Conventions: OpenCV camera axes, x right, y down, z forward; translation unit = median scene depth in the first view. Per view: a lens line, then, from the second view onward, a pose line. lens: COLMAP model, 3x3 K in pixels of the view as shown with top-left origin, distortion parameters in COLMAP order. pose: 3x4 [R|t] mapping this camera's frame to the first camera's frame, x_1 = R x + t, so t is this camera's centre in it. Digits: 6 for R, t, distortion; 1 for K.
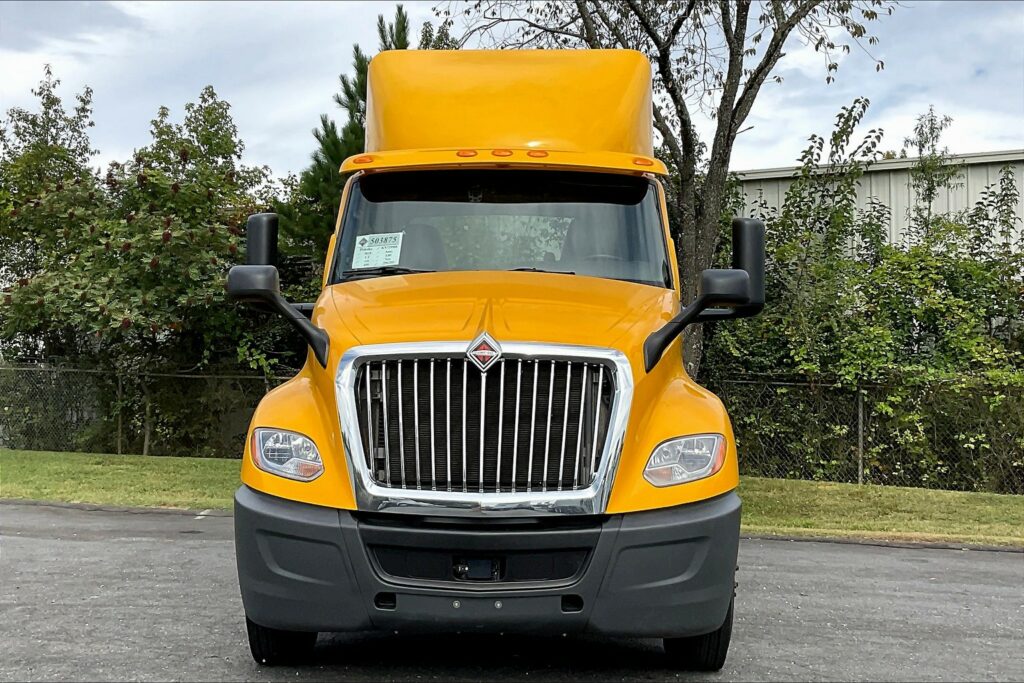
lens RADIAL K [[1367.5, 0, 528.1], [0, 1367.5, 342.0], [0, 0, 1]] dist [0.100923, 0.016859]
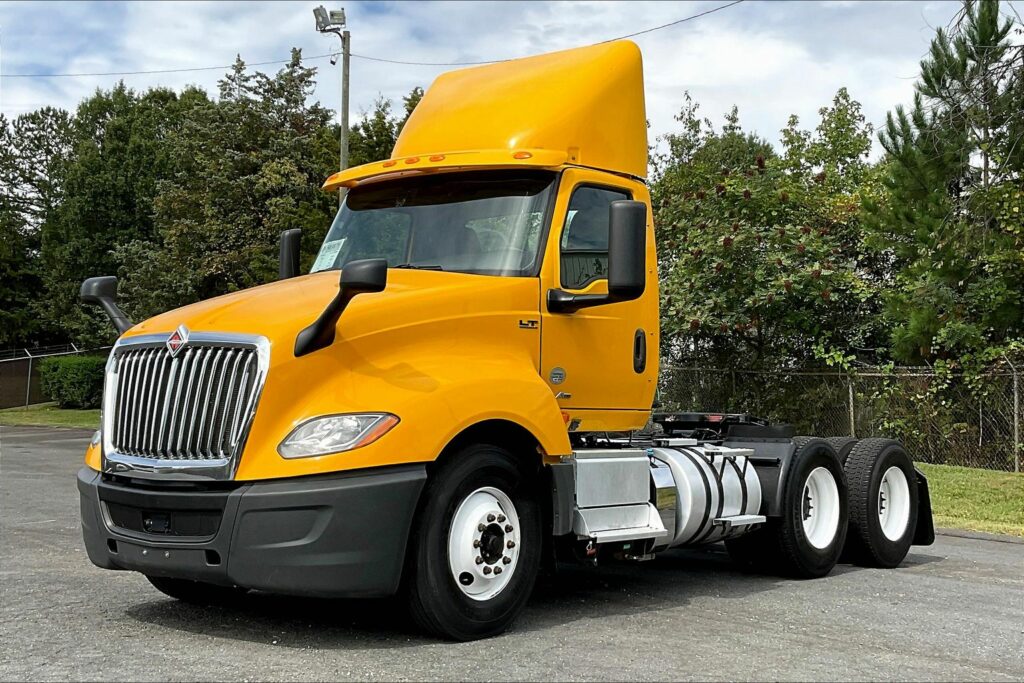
lens RADIAL K [[1367.5, 0, 528.1], [0, 1367.5, 342.0], [0, 0, 1]] dist [0.100923, 0.016859]
pose [[0.808725, -0.024085, -0.587694, 0.229516], [0.023198, 0.999690, -0.009048, 0.006639], [0.587729, -0.006316, 0.809033, 0.055532]]
